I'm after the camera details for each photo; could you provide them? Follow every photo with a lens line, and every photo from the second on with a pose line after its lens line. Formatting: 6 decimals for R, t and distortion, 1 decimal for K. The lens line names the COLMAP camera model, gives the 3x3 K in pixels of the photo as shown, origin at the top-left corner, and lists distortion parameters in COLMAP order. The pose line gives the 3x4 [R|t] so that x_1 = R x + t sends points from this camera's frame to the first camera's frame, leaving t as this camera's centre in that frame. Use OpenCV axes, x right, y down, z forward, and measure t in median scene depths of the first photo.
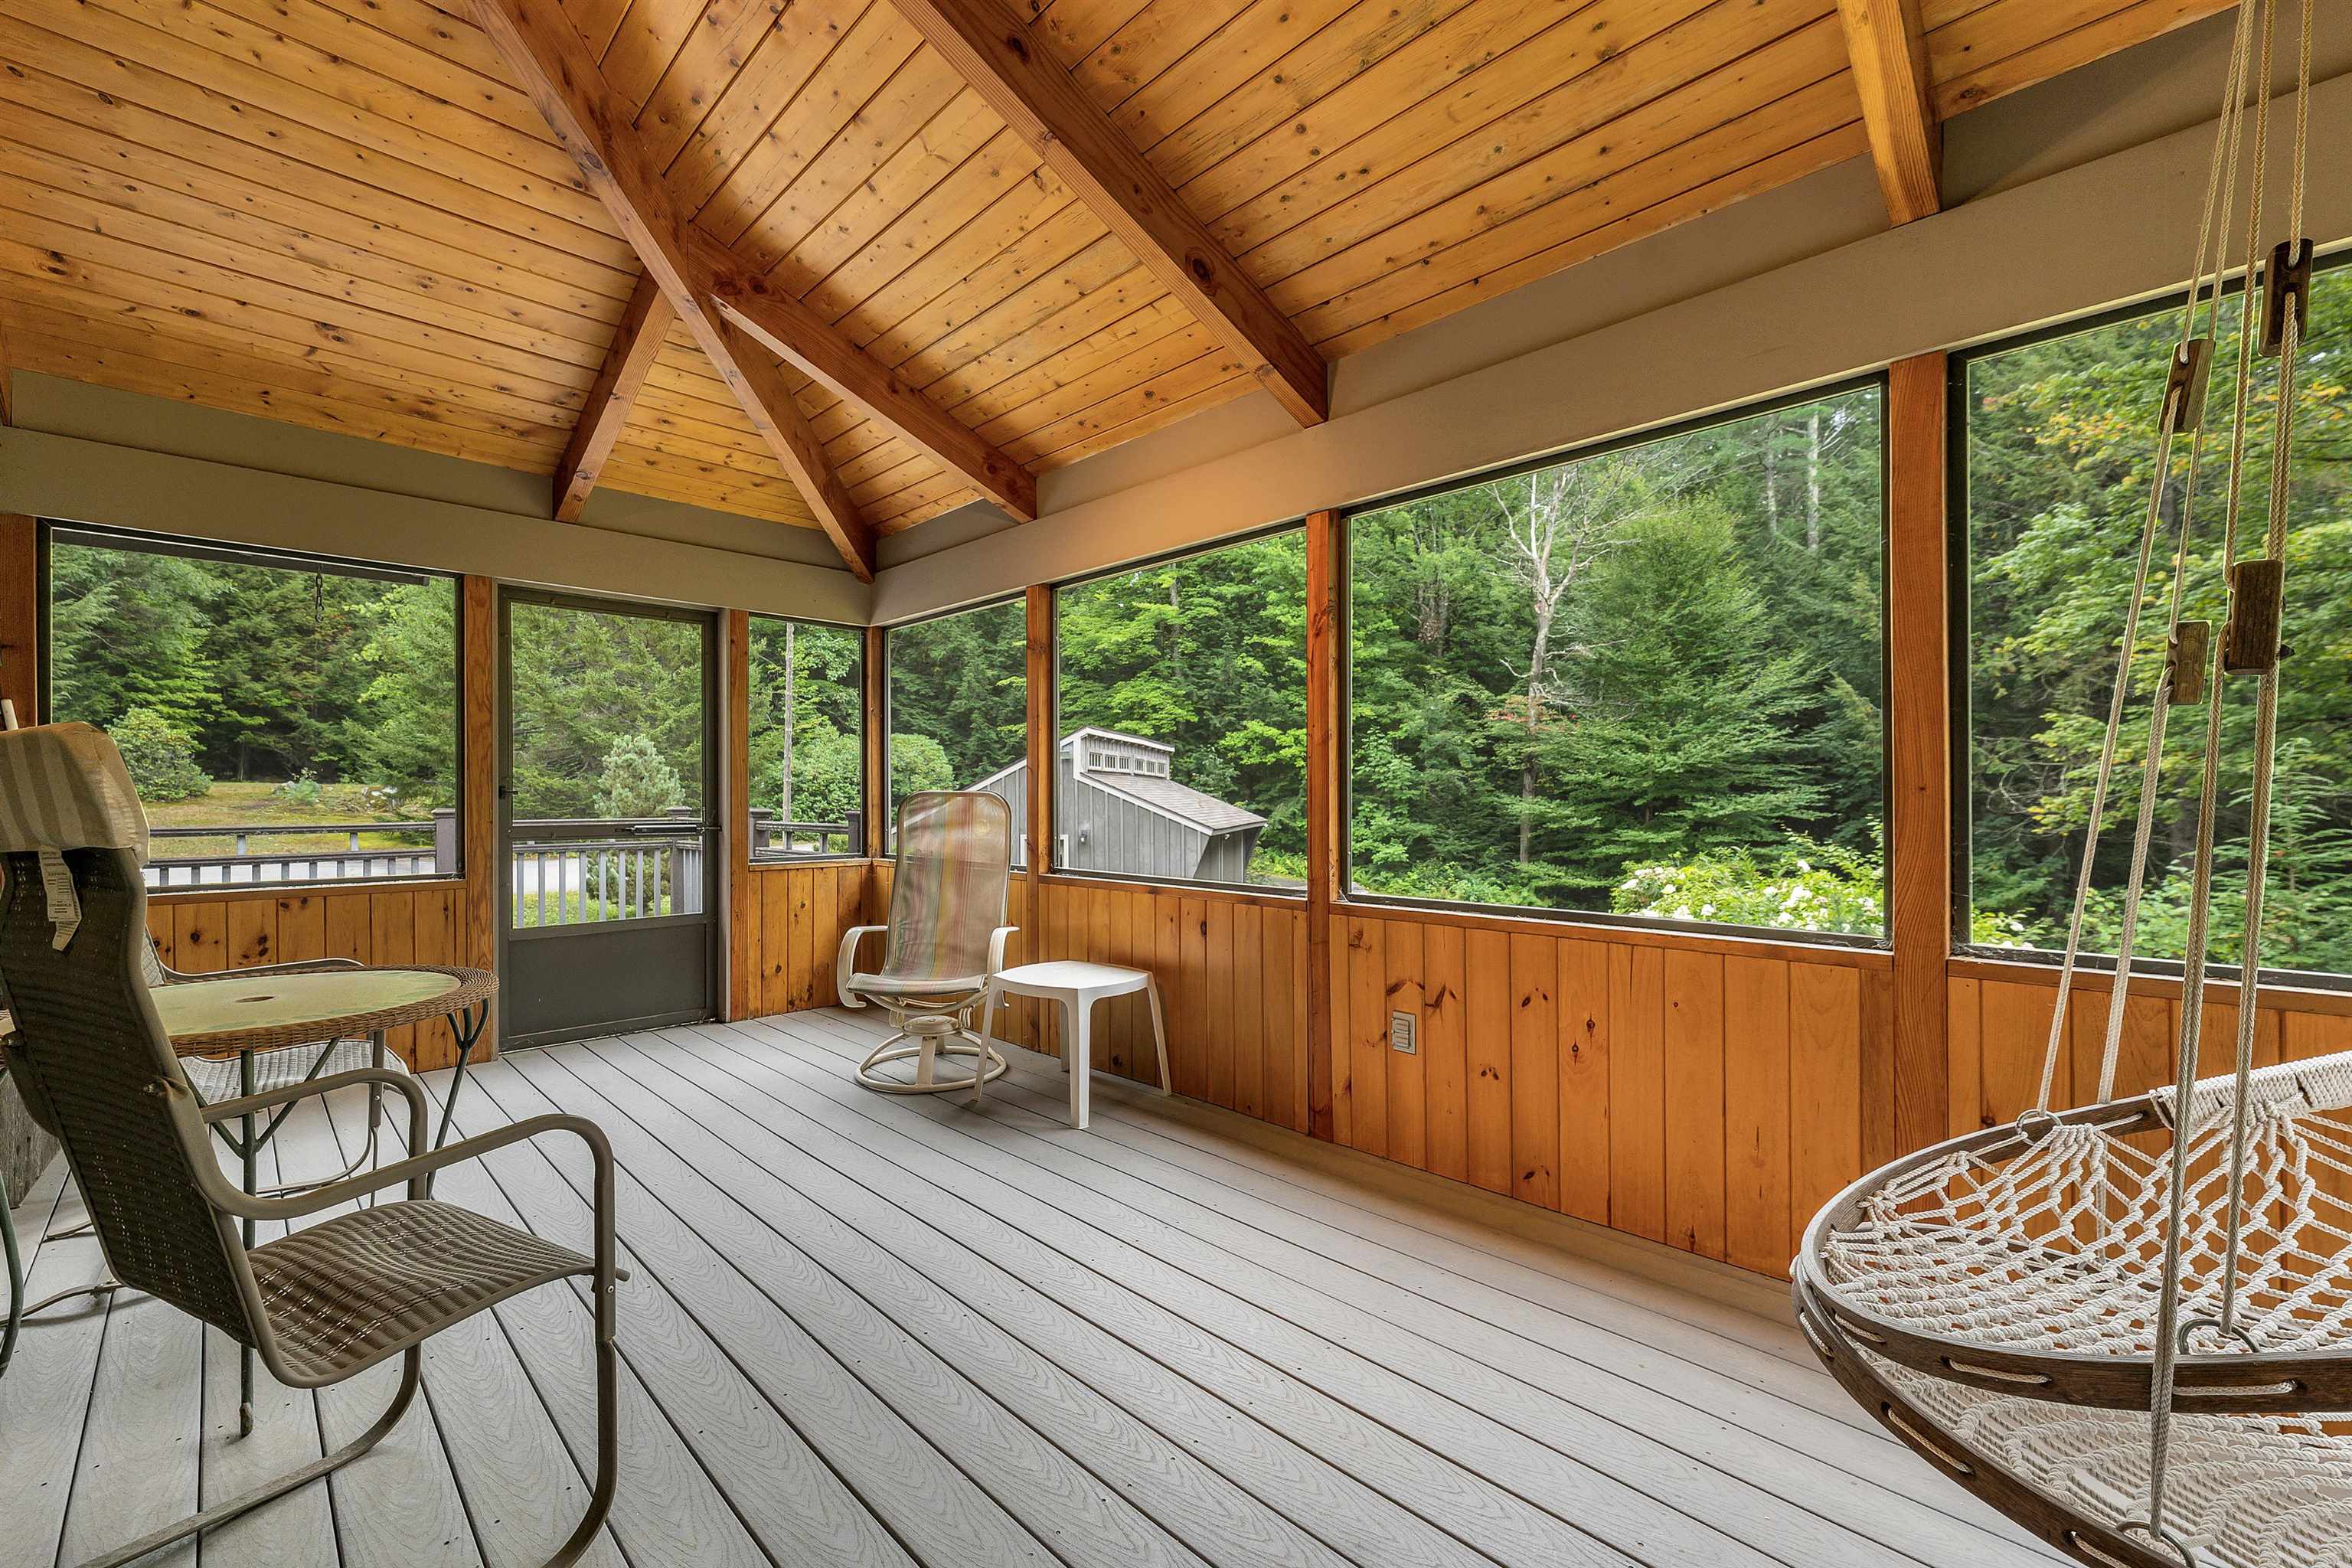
lens RADIAL K [[983.4, 0, 1175.3], [0, 983.4, 801.1], [0, 0, 1]] dist [0.006888, -0.000923]
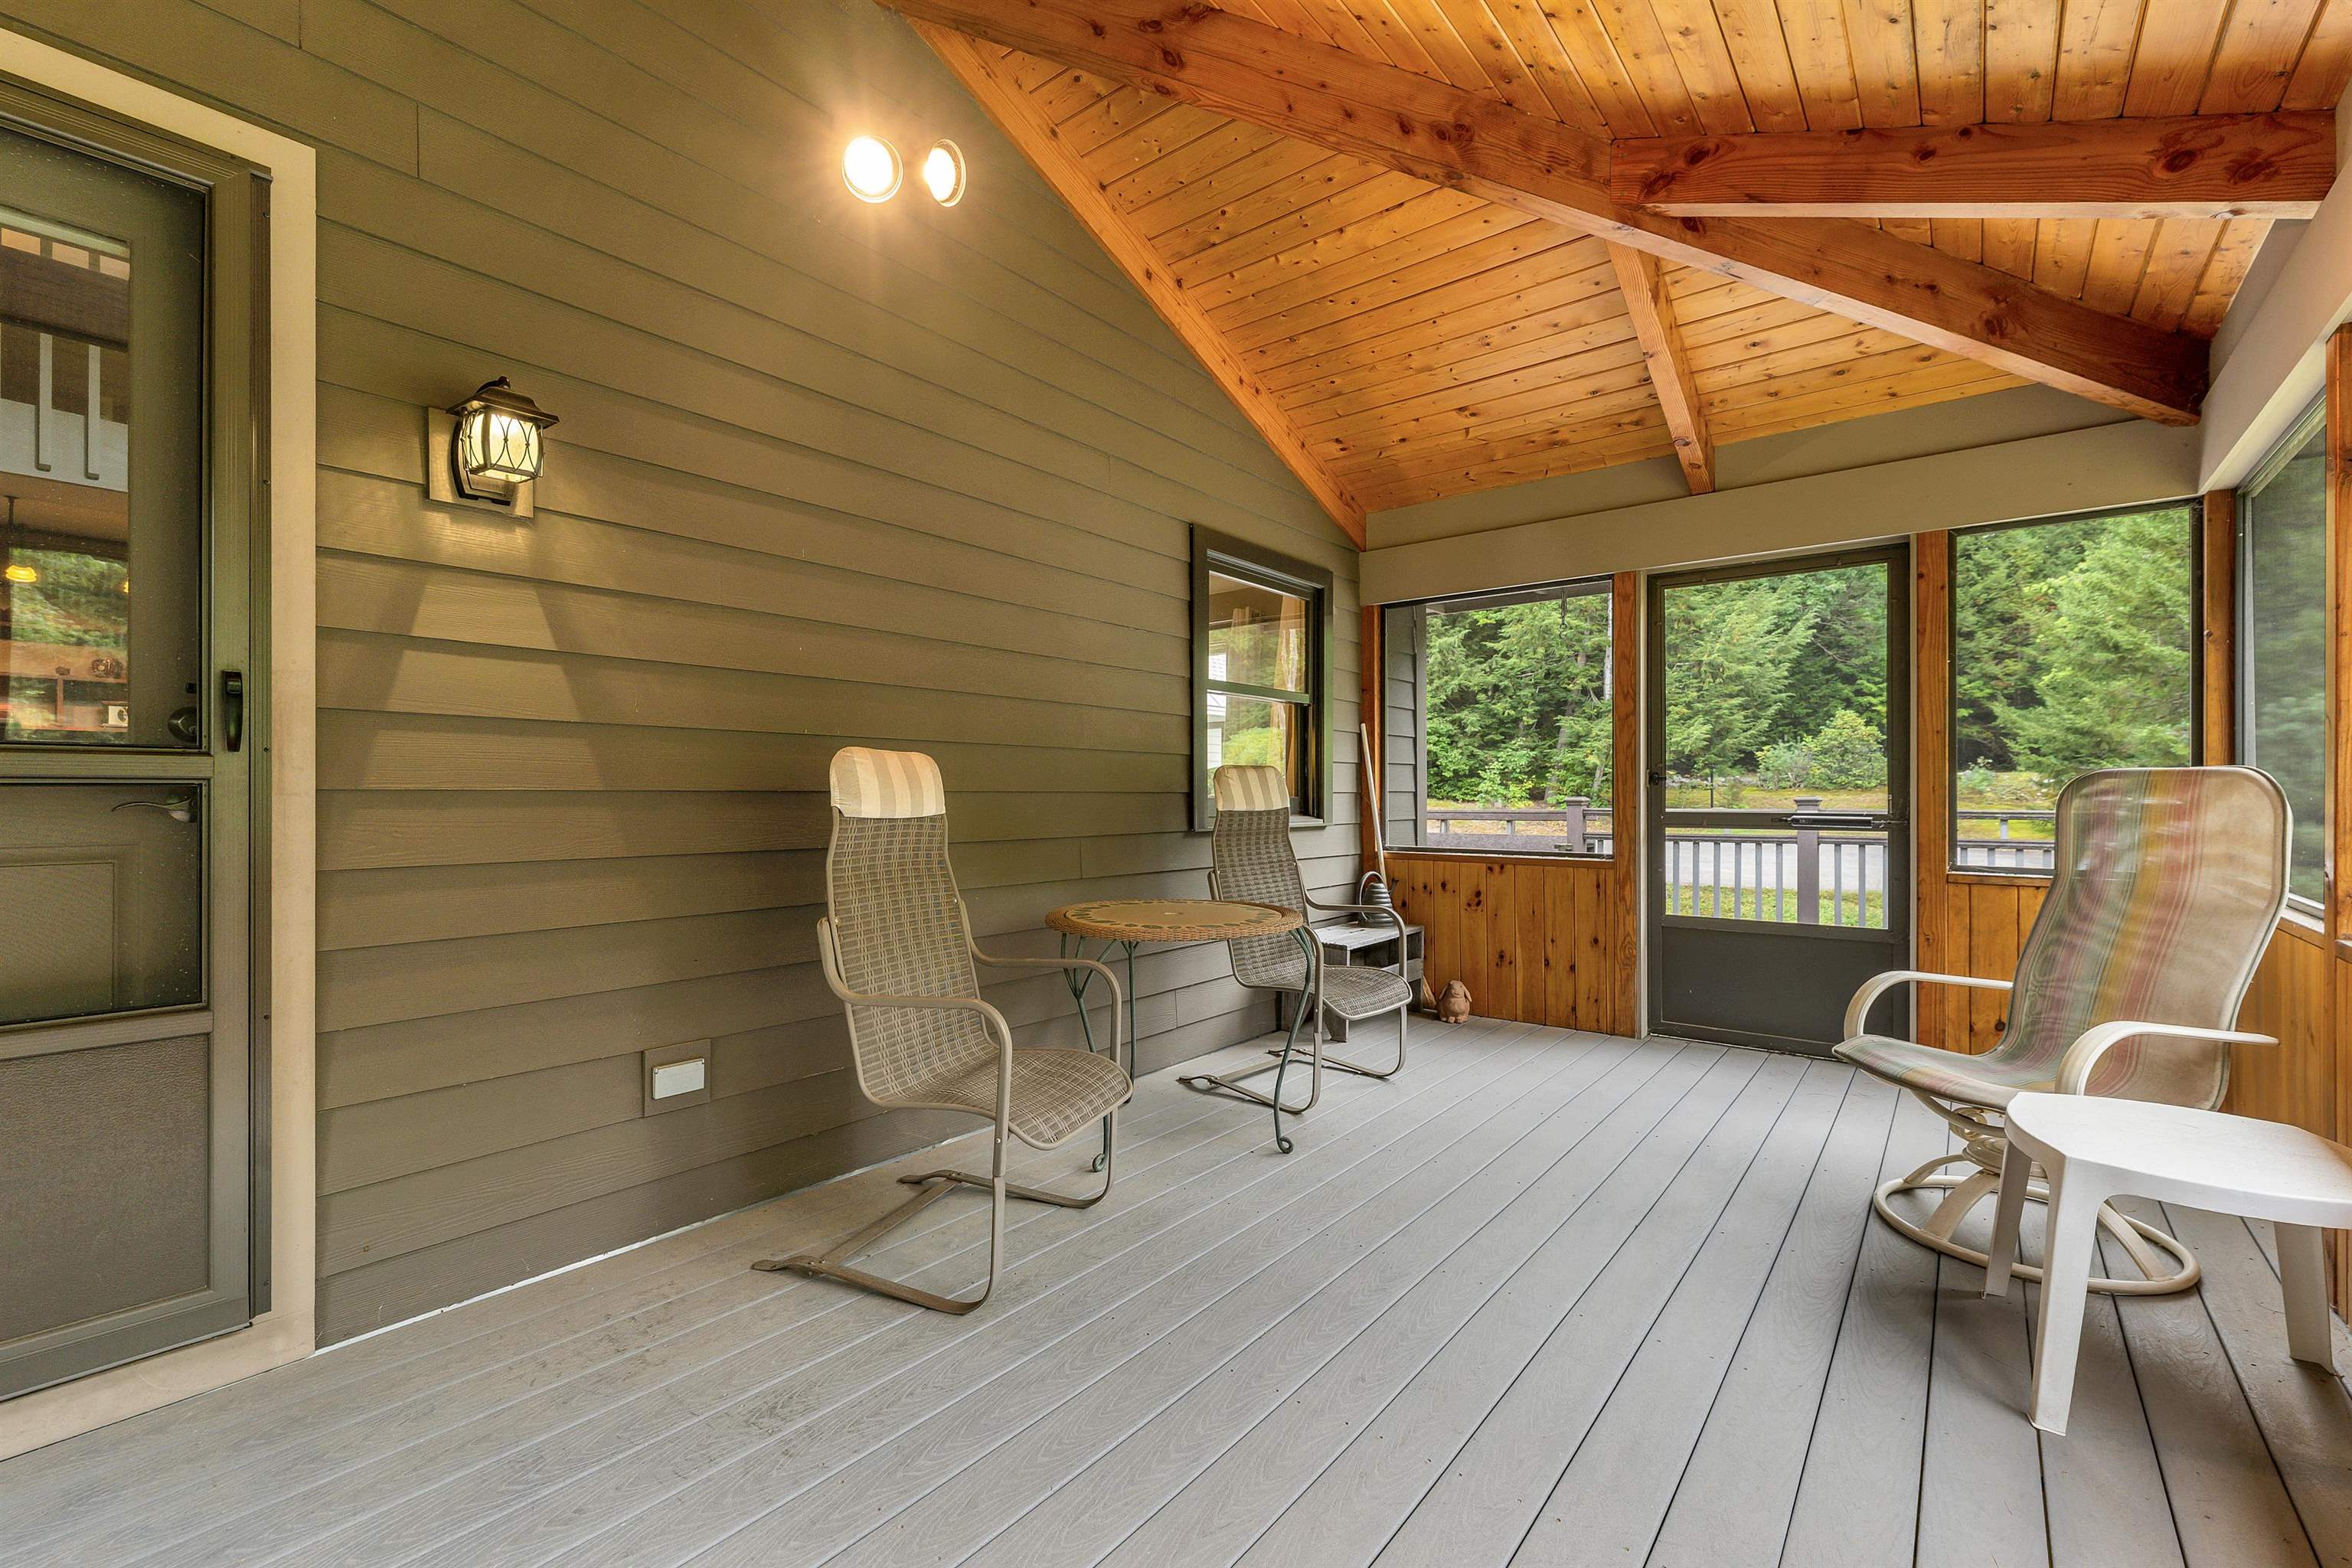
lens RADIAL K [[1006.4, 0, 1175.4], [0, 1006.4, 786.0], [0, 0, 1]] dist [0.002166, 0.000338]
pose [[0.099841, -0.003030, -0.994999, 0.082993], [-0.000890, 0.999995, -0.003134, 0.000767], [0.995003, 0.001198, 0.099838, 0.111149]]
